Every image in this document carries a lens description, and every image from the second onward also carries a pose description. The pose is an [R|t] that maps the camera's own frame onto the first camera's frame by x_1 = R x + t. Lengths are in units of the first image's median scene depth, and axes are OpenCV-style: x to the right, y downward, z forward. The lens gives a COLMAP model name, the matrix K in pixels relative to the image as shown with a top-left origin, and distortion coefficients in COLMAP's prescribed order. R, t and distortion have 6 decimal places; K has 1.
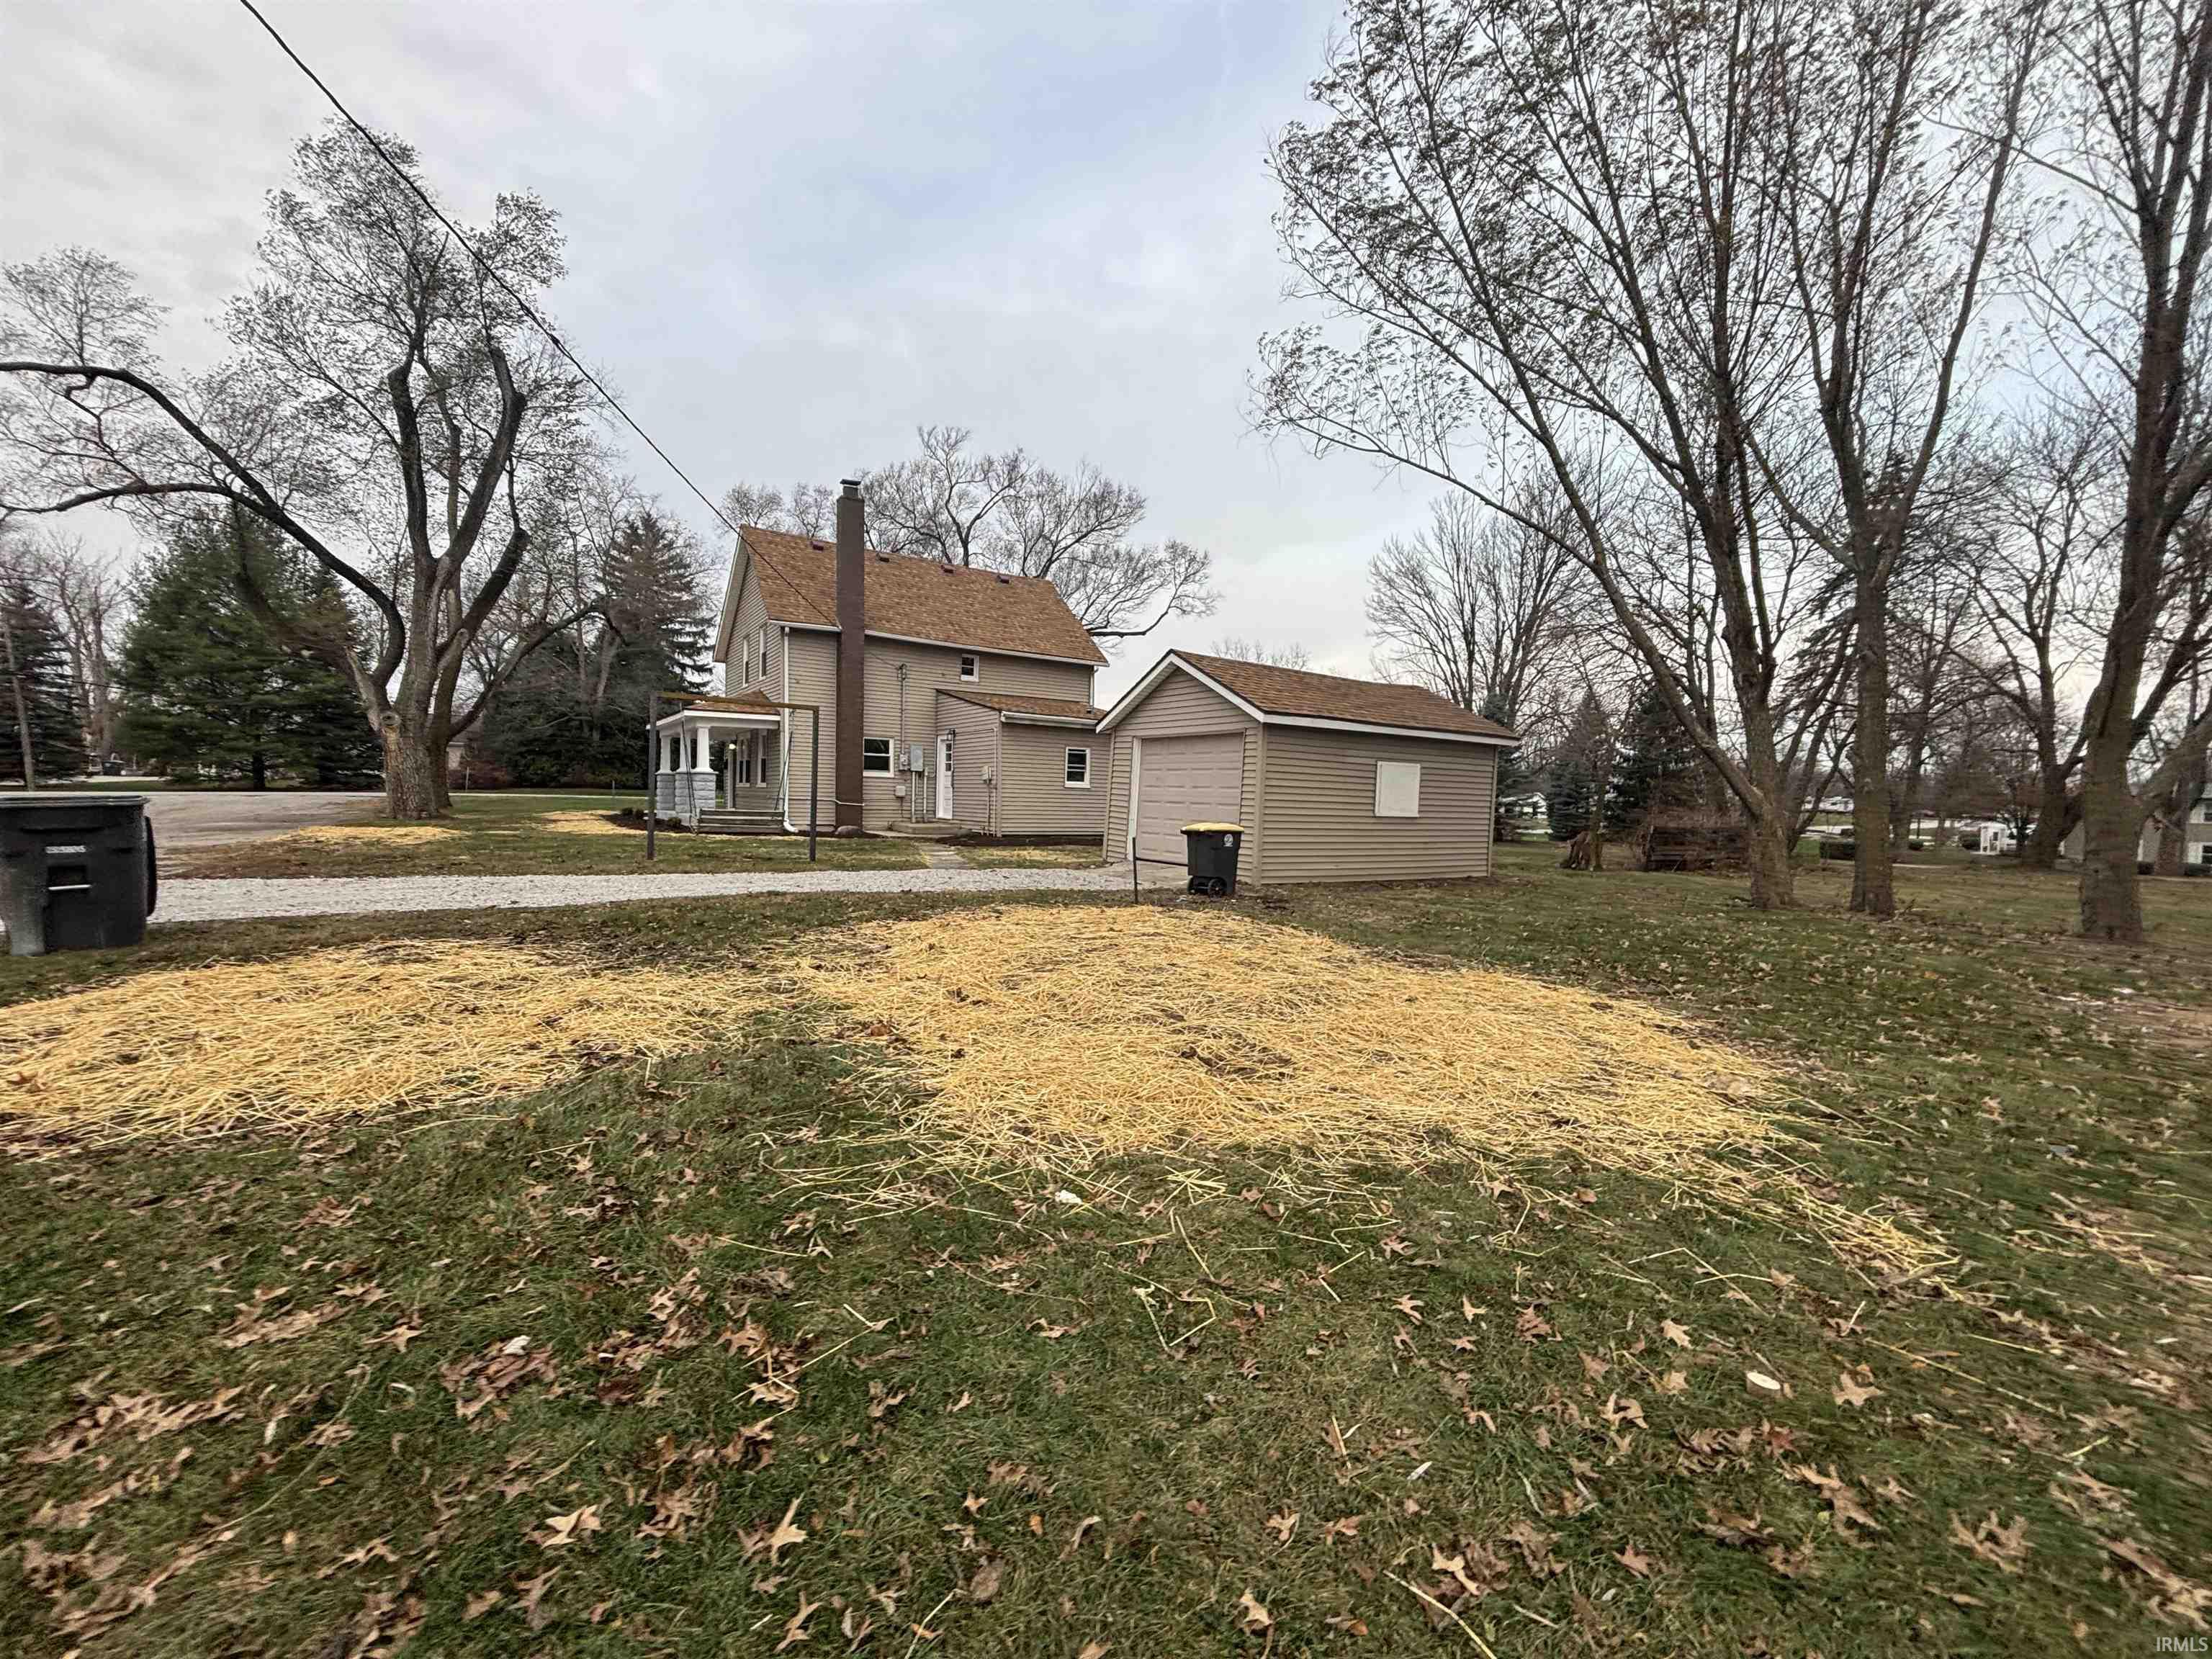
lens RADIAL K [[903.1, 0, 1106.0], [0, 903.1, 829.5], [0, 0, 1]] dist [0.000819, 0.000278]
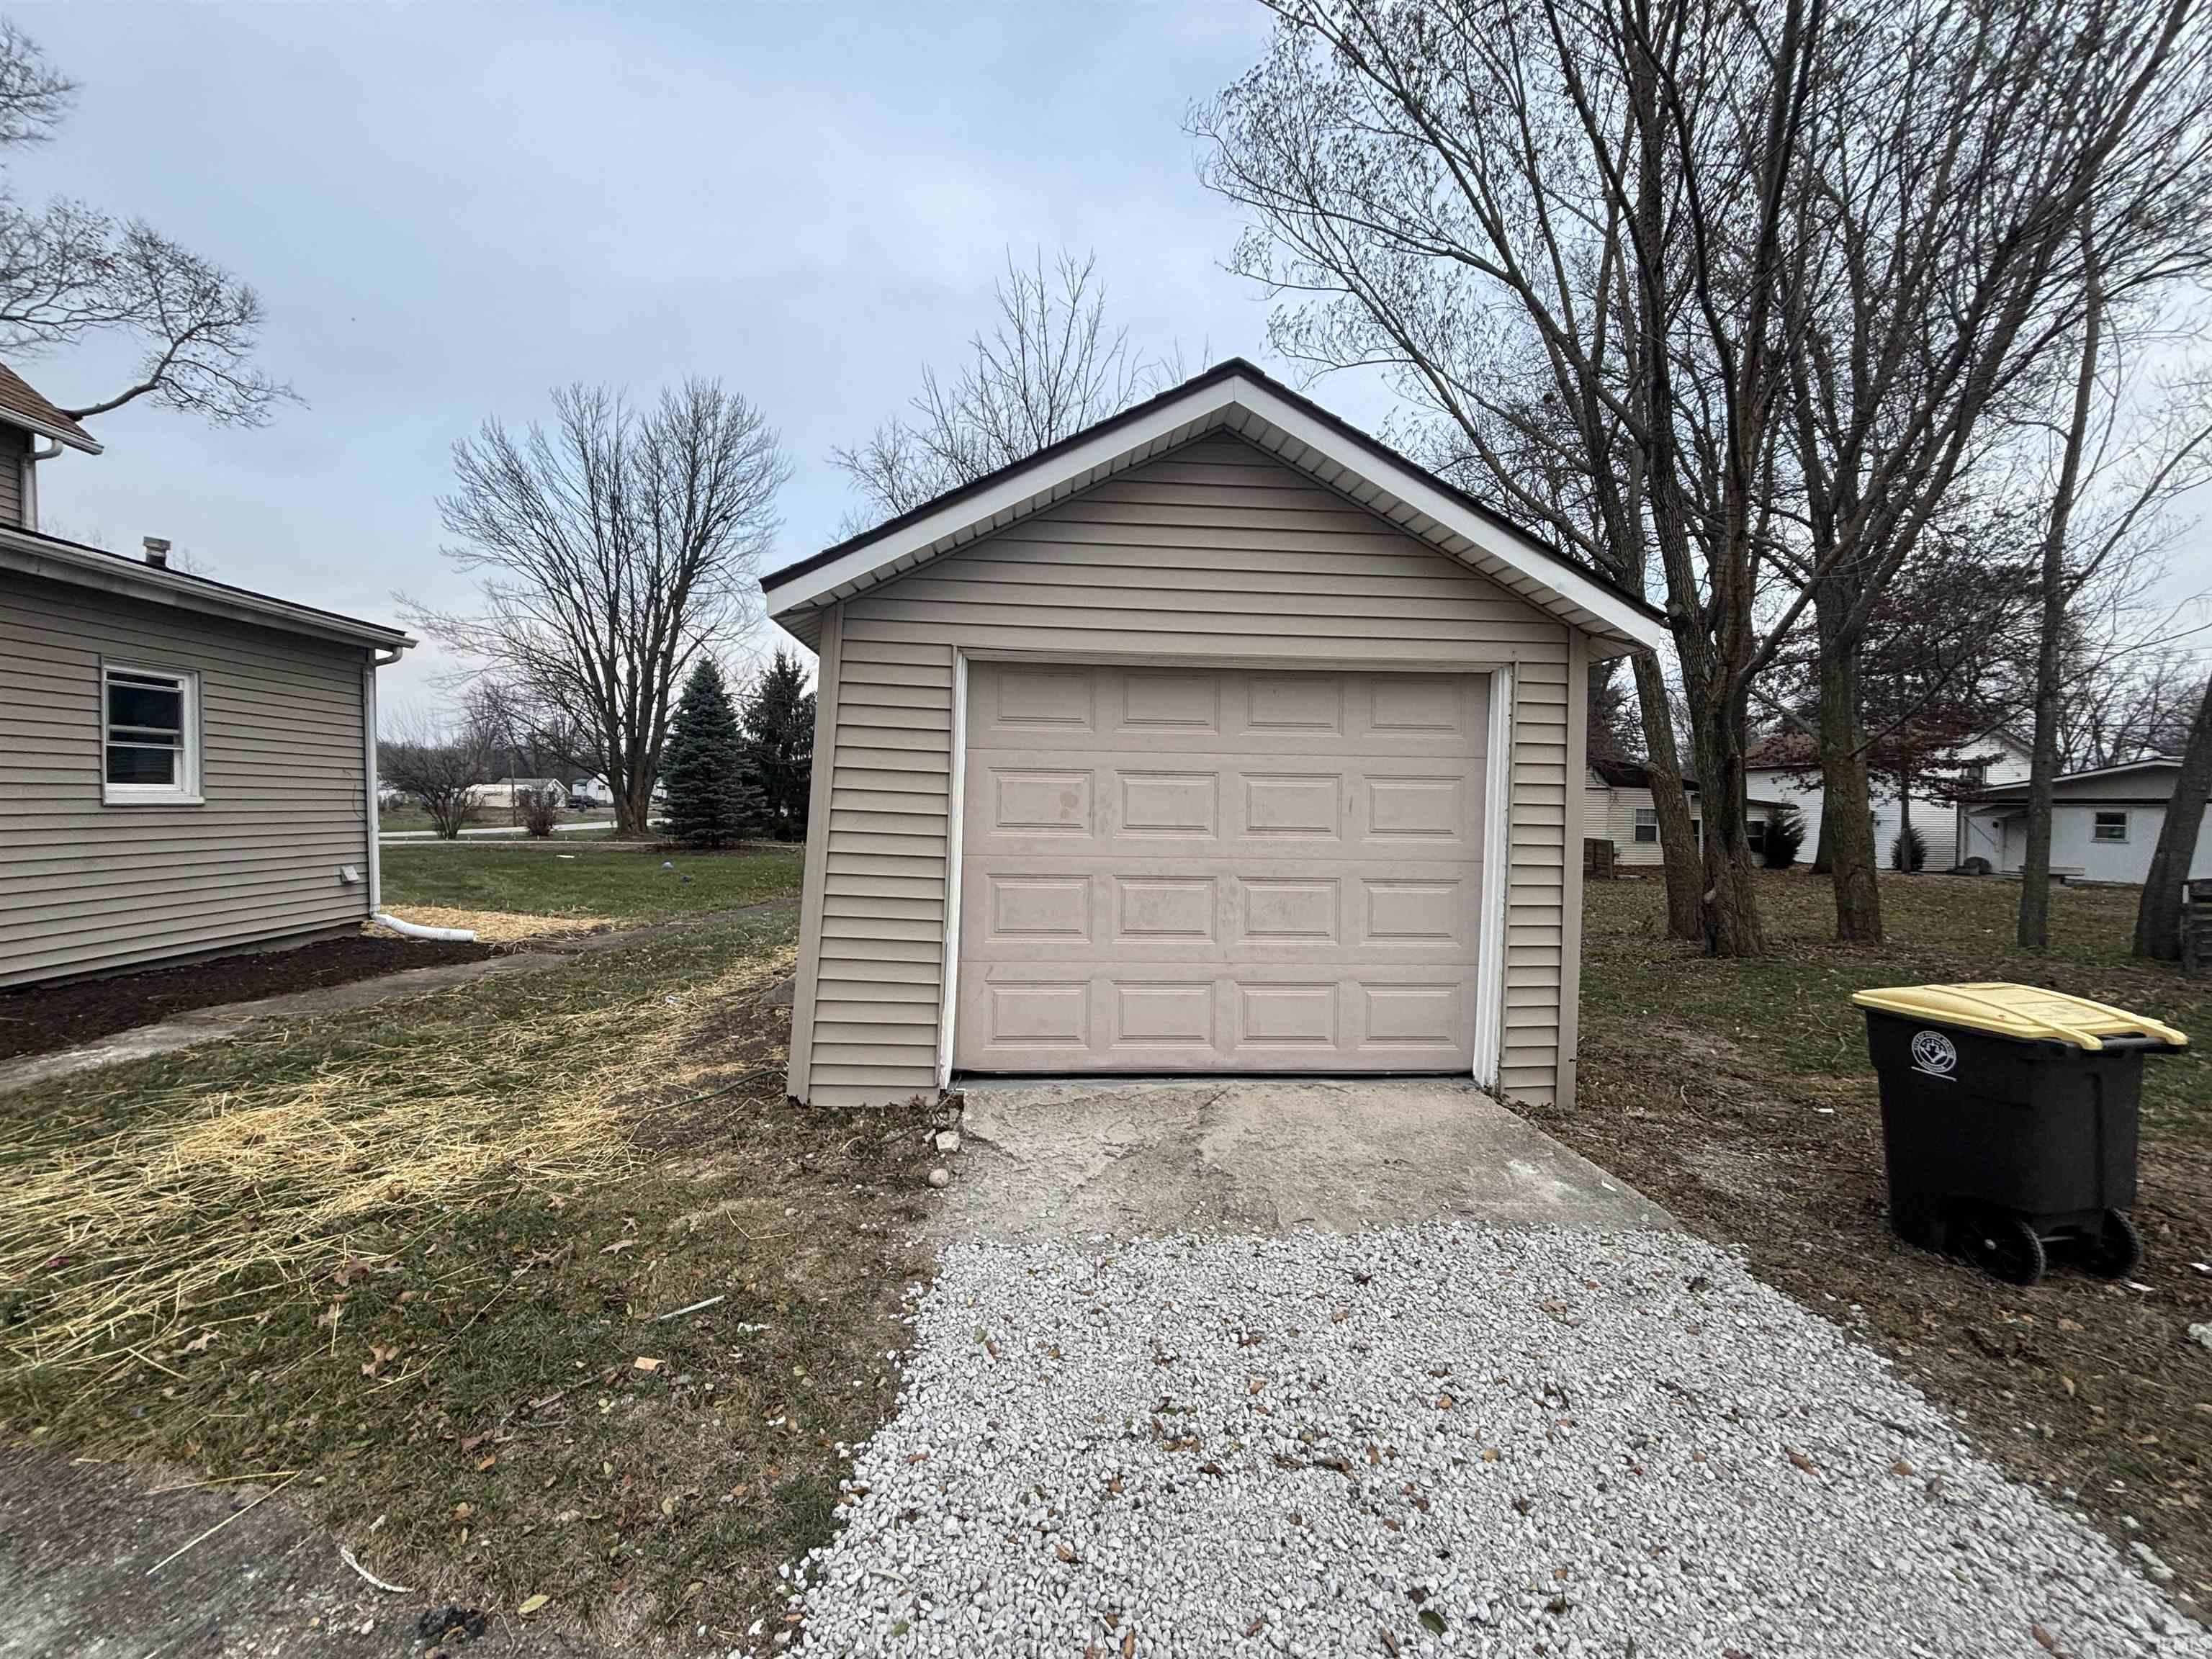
lens RADIAL K [[903.1, 0, 1106.0], [0, 903.1, 829.5], [0, 0, 1]] dist [0.000819, 0.000278]
pose [[0.502346, -0.045723, 0.863457, -0.132413], [0.030669, 0.998915, 0.035054, -0.038424], [-0.864123, 0.008872, 0.503203, 0.570136]]
